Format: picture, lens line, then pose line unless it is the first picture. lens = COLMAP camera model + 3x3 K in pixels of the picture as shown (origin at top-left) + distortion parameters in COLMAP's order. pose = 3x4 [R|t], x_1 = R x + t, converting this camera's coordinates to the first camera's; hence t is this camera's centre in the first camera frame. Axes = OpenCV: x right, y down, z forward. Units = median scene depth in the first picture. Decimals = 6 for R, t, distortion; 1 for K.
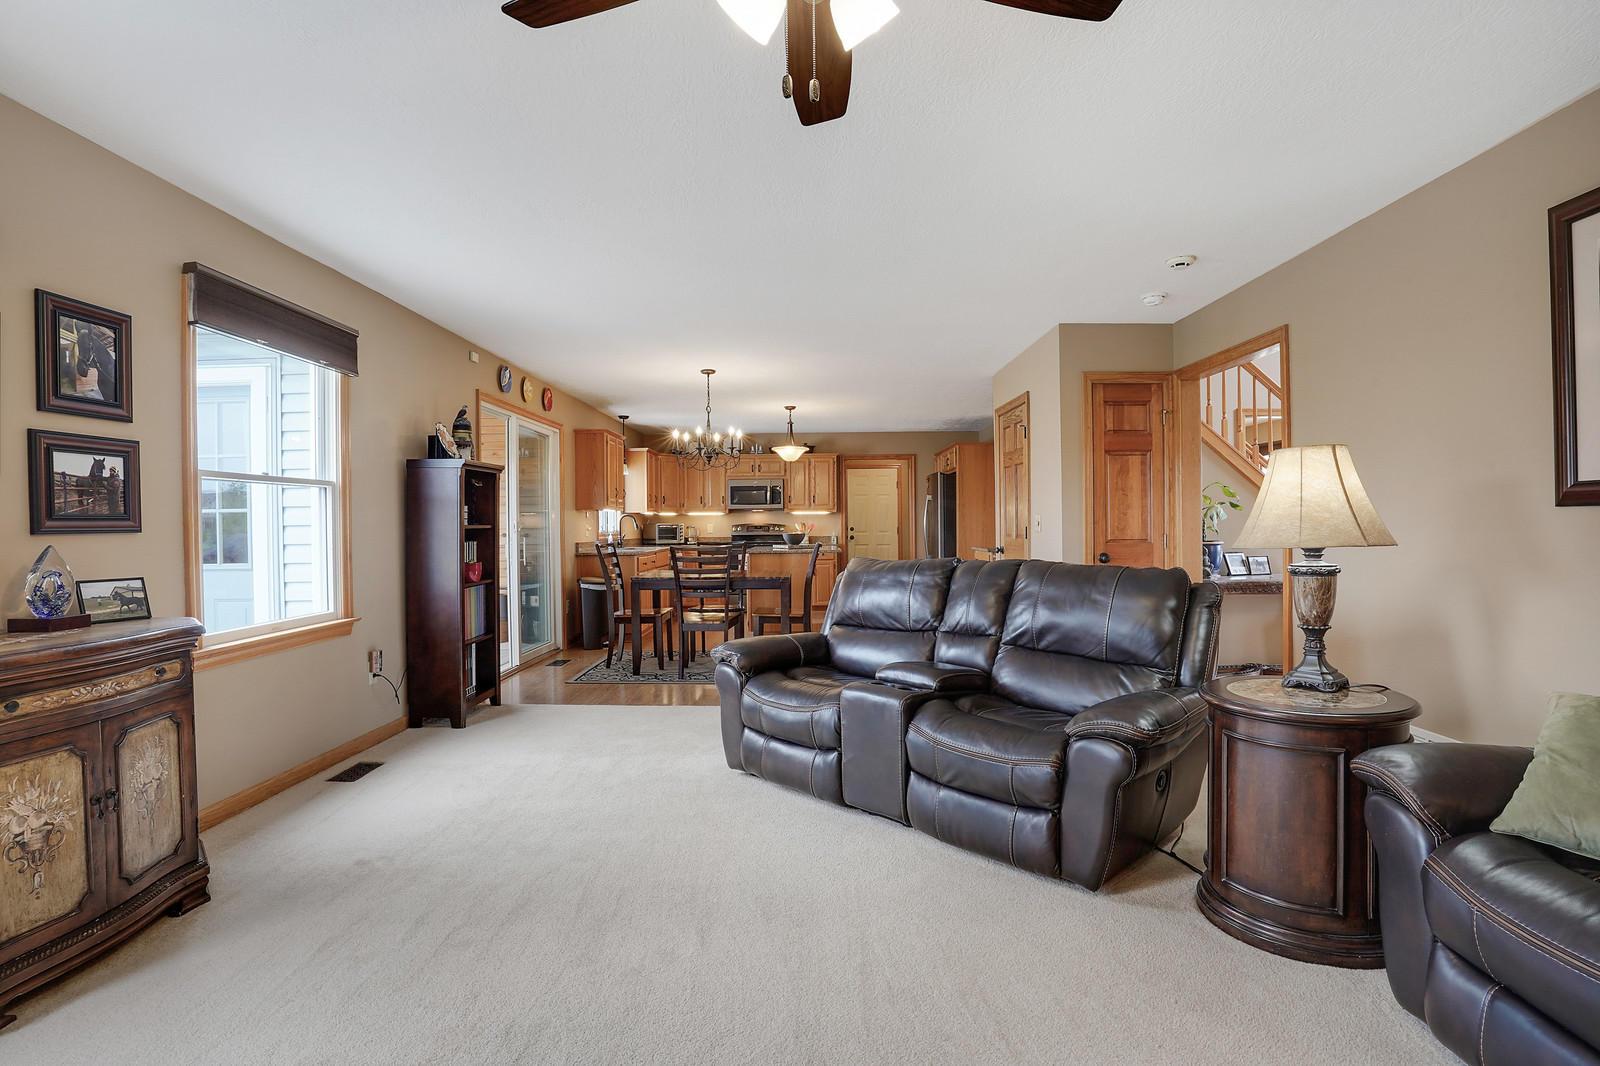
lens RADIAL K [[799.1, 0, 800.3], [0, 799.1, 530.9], [0, 0, 1]] dist [-0.018602, -0.000698]
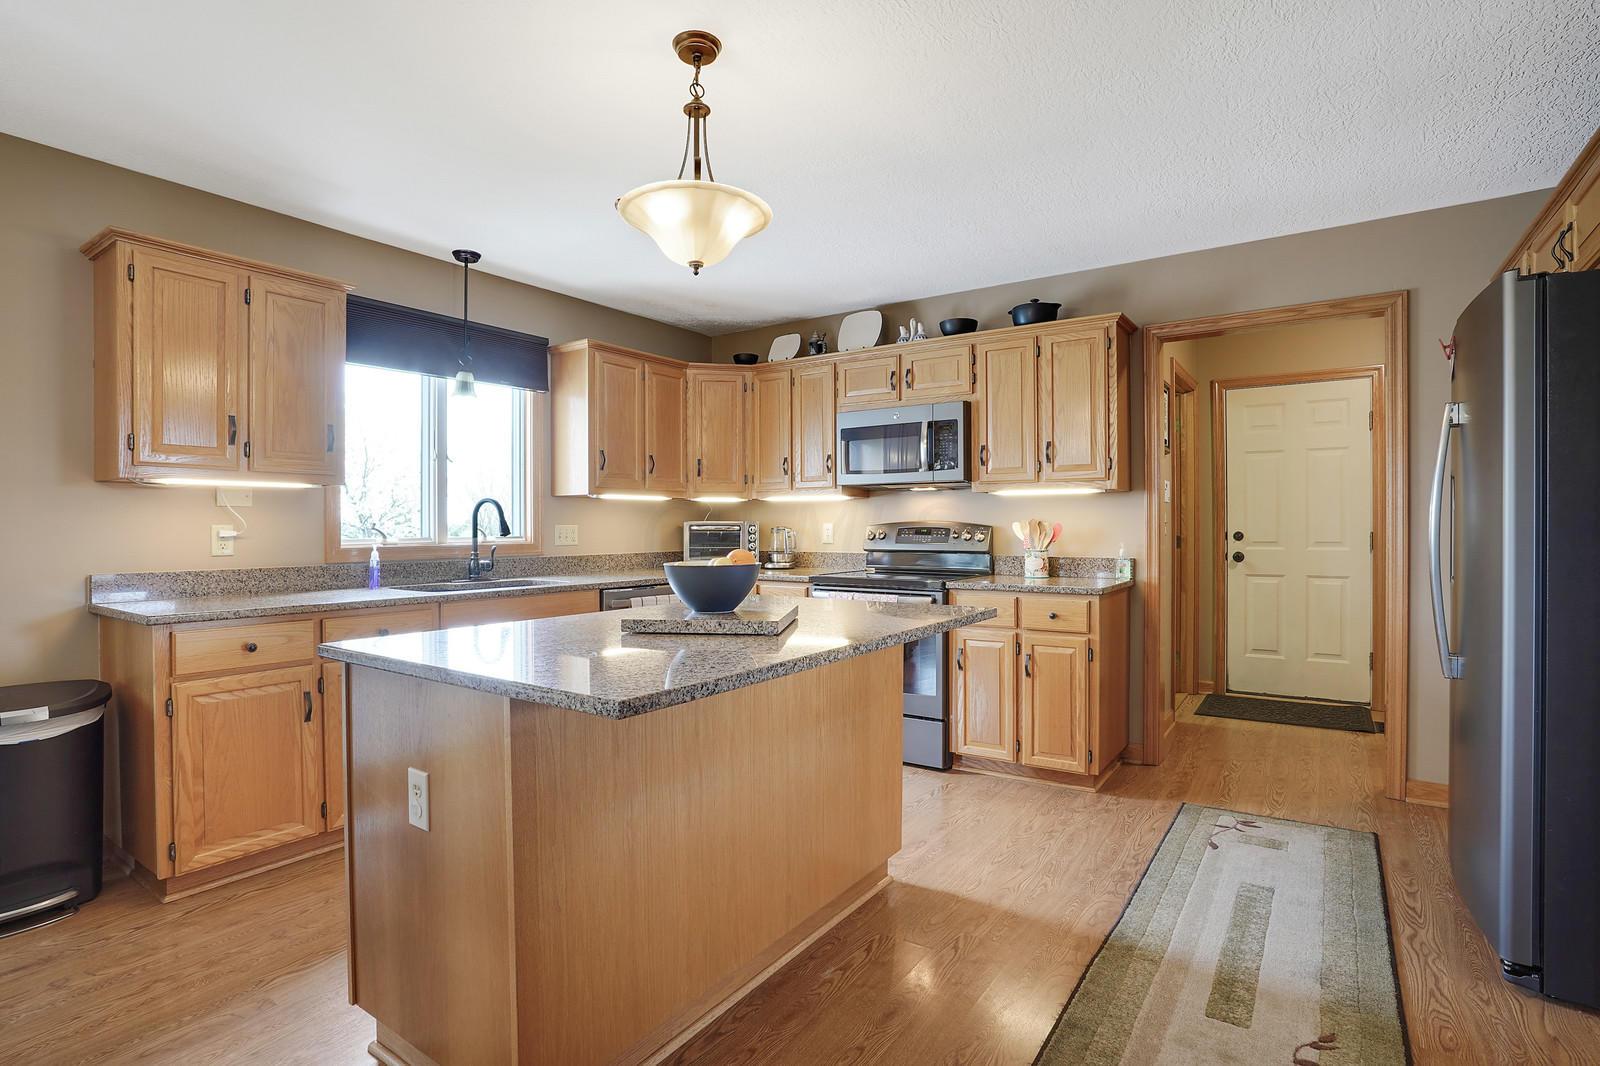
lens RADIAL K [[799.1, 0, 800.6], [0, 799.1, 531.5], [0, 0, 1]] dist [-0.018602, -0.000698]
pose [[0.844398, 0.009722, -0.535628, 0.111651], [-0.009058, 0.999951, 0.003870, -0.005121], [0.535640, 0.001584, 0.844445, 0.636558]]
